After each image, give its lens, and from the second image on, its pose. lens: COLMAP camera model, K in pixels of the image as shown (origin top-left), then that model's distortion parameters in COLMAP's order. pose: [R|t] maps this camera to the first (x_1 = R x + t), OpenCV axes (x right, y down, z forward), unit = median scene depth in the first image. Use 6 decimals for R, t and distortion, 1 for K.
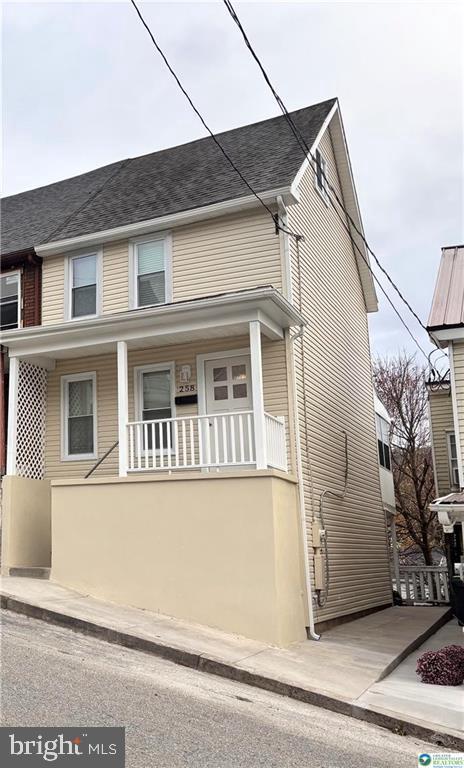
lens RADIAL K [[668.4, 0, 231.6], [0, 668.4, 382.1], [0, 0, 1]] dist [0.083587, 0.023059]
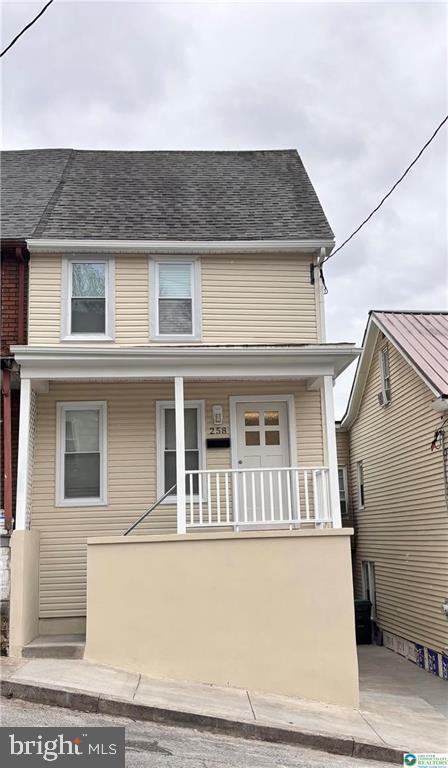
lens RADIAL K [[620.6, 0, 225.1], [0, 620.6, 386.4], [0, 0, 1]] dist [0.085017, -0.012542]
pose [[0.861458, 0.092584, 0.499318, -0.500086], [-0.099864, 0.994926, -0.012188, -0.042757], [-0.497913, -0.039365, 0.866333, 0.244968]]
